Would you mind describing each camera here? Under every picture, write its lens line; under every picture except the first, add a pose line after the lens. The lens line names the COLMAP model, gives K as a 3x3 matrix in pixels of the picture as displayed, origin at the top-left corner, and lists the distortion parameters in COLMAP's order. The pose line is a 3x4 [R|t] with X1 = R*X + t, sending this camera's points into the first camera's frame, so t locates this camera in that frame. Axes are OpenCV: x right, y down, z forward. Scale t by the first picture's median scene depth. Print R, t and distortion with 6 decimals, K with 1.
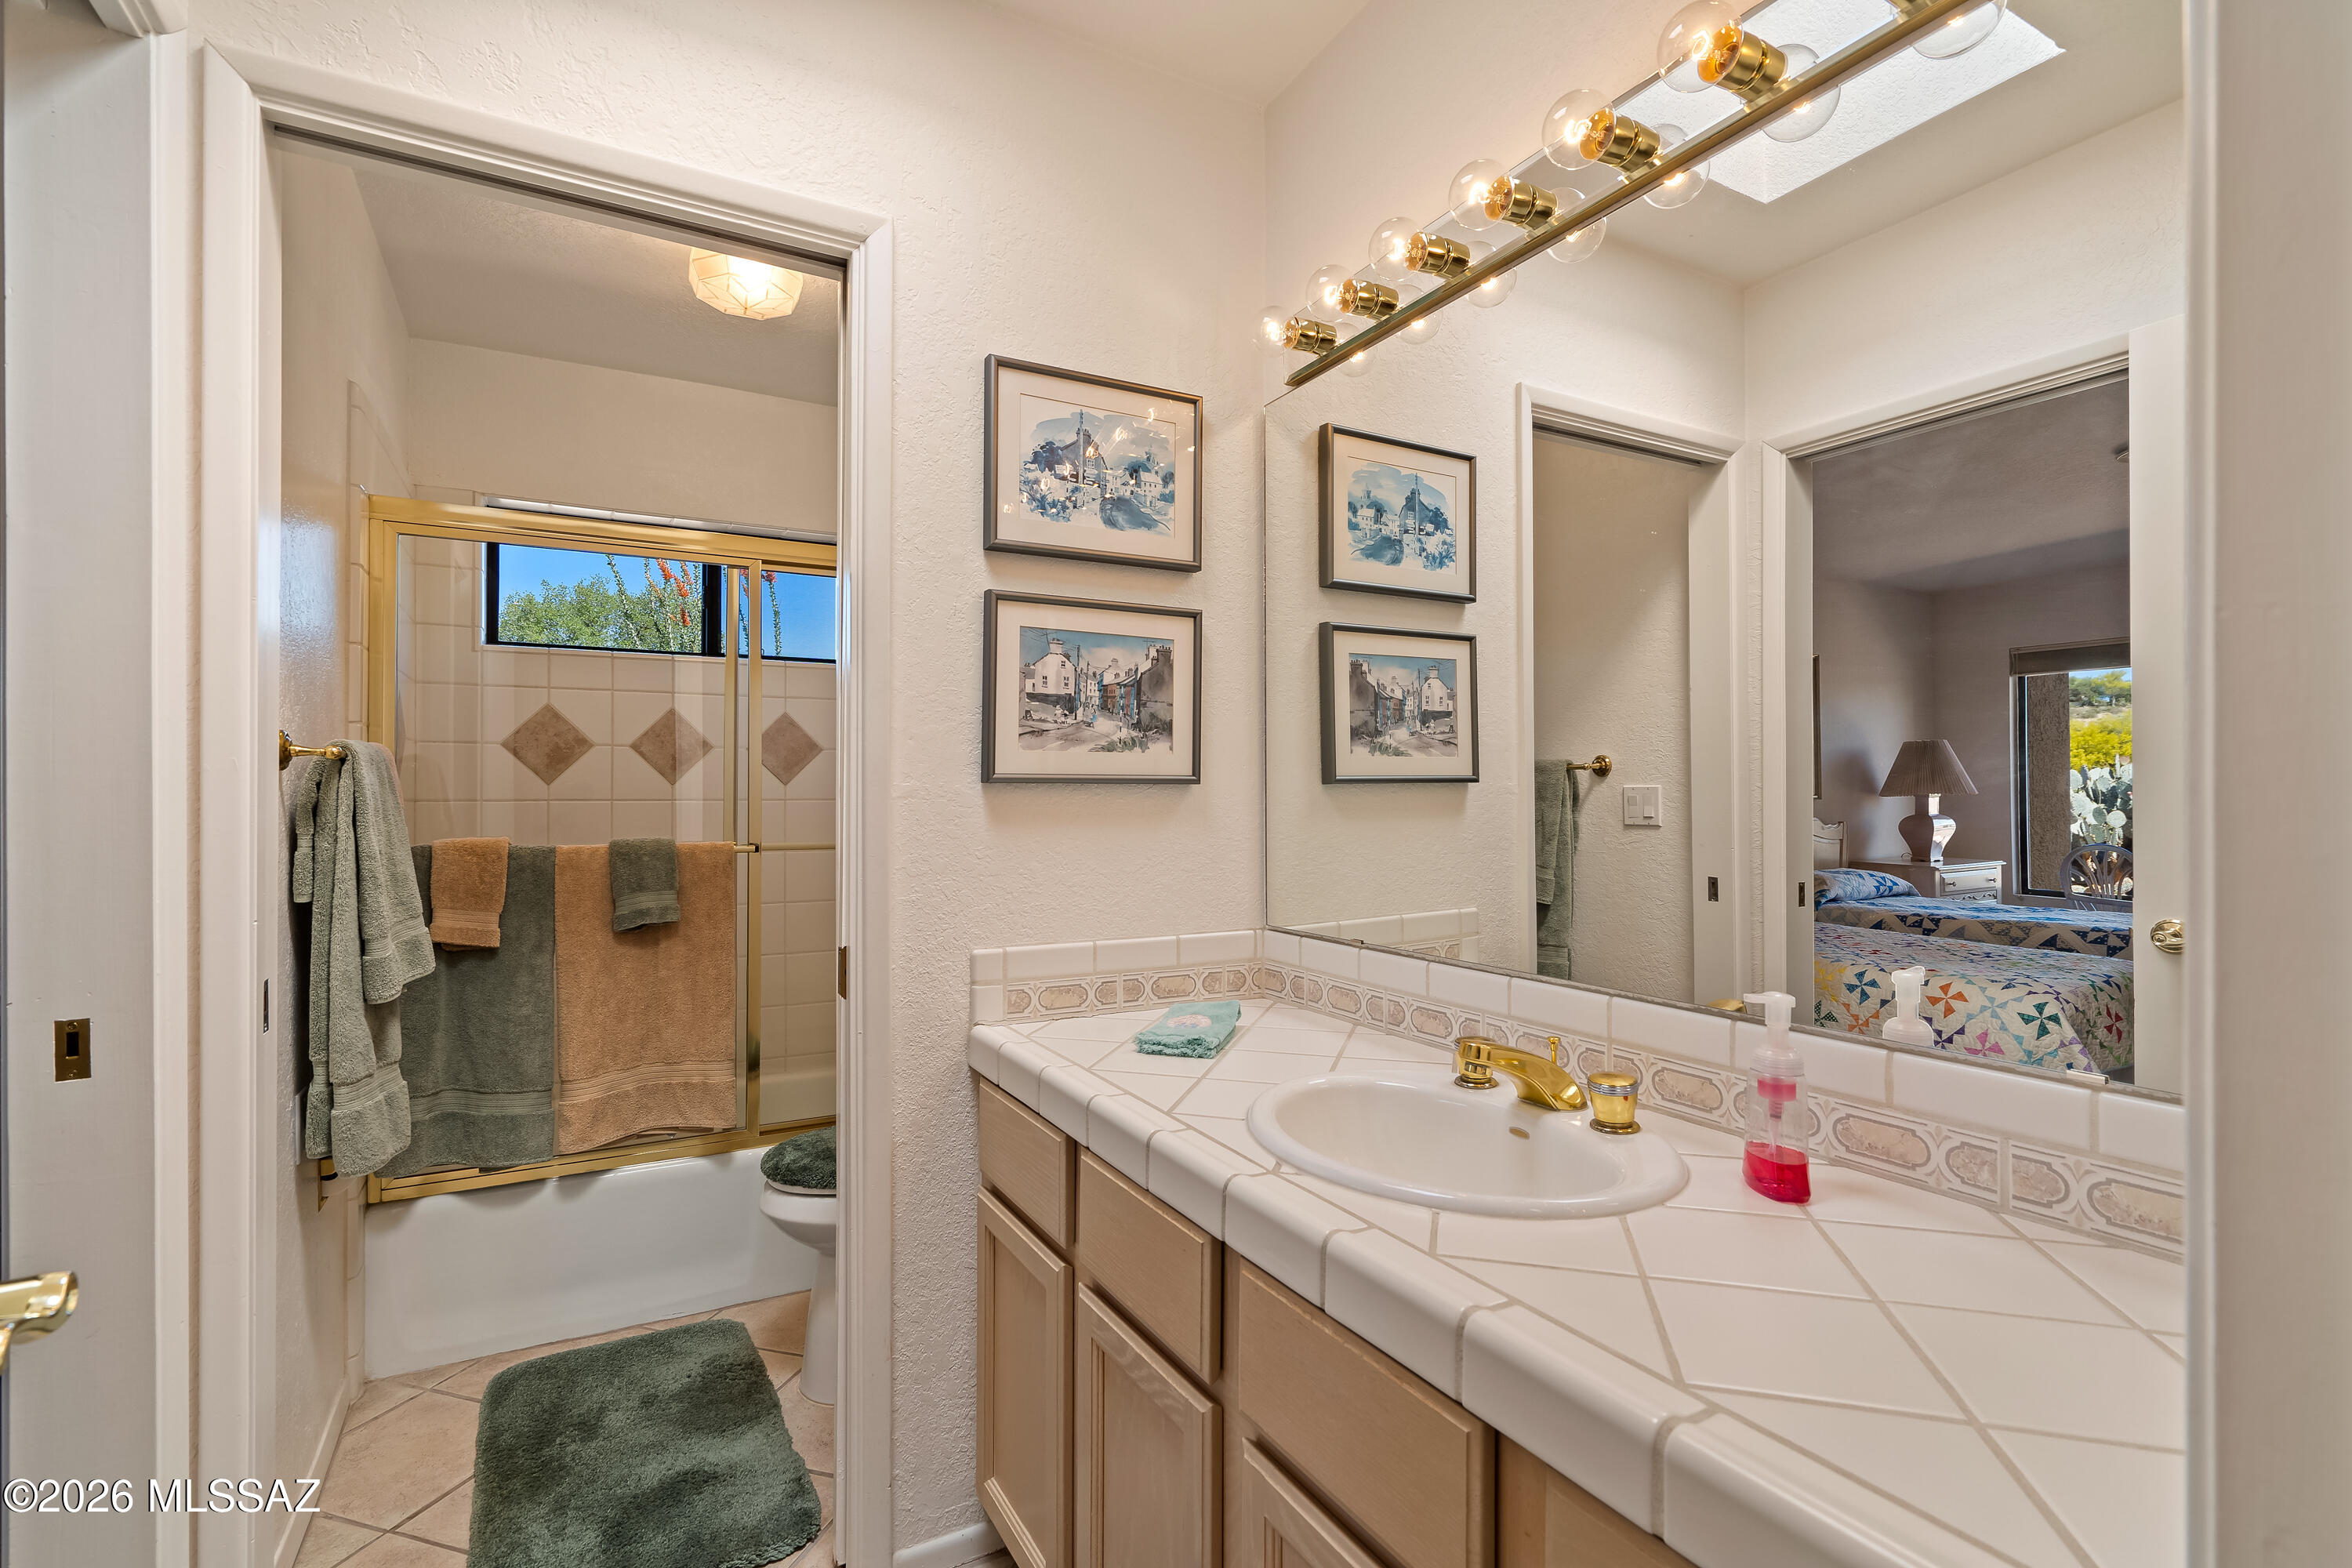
lens RADIAL K [[1079.1, 0, 1176.8], [0, 1079.1, 786.4], [0, 0, 1]] dist [0.000028, 0.000737]
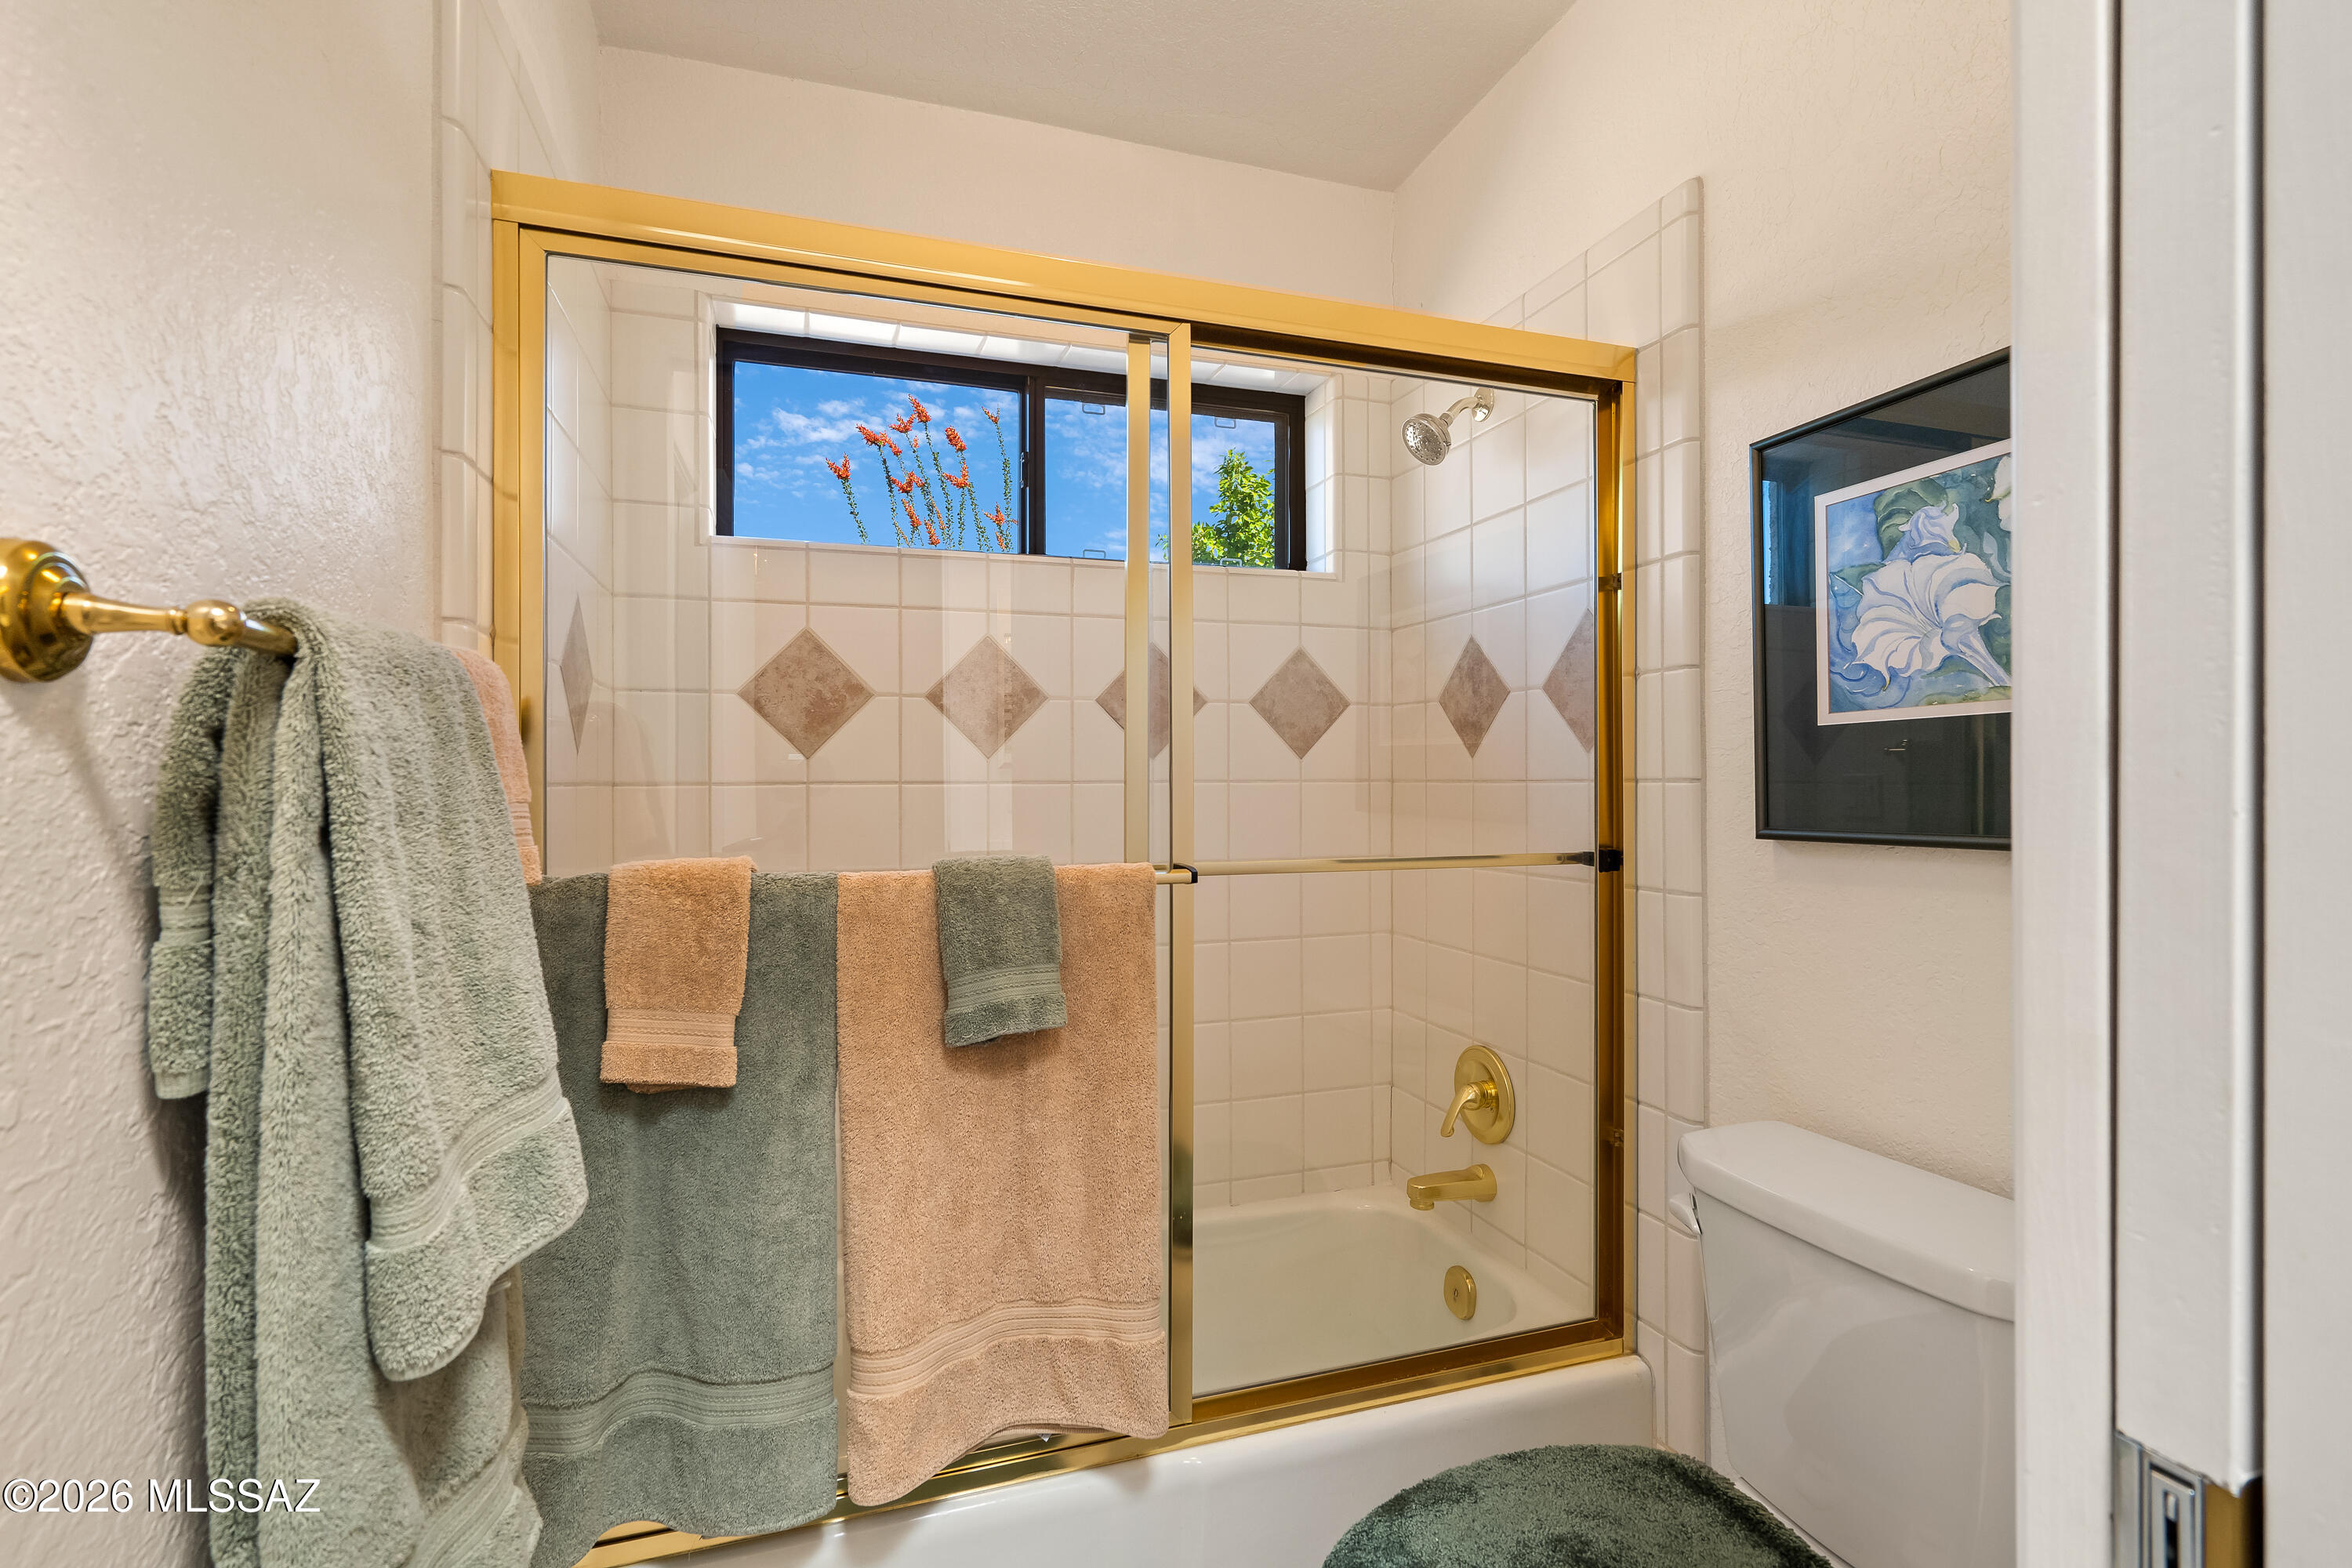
lens RADIAL K [[1079.1, 0, 1173.6], [0, 1079.1, 777.9], [0, 0, 1]] dist [0.000028, 0.000737]
pose [[0.983980, -0.001881, -0.178271, -0.337806], [0.003454, 0.999958, 0.008513, 0.007104], [0.178247, -0.008993, 0.983945, 0.543788]]
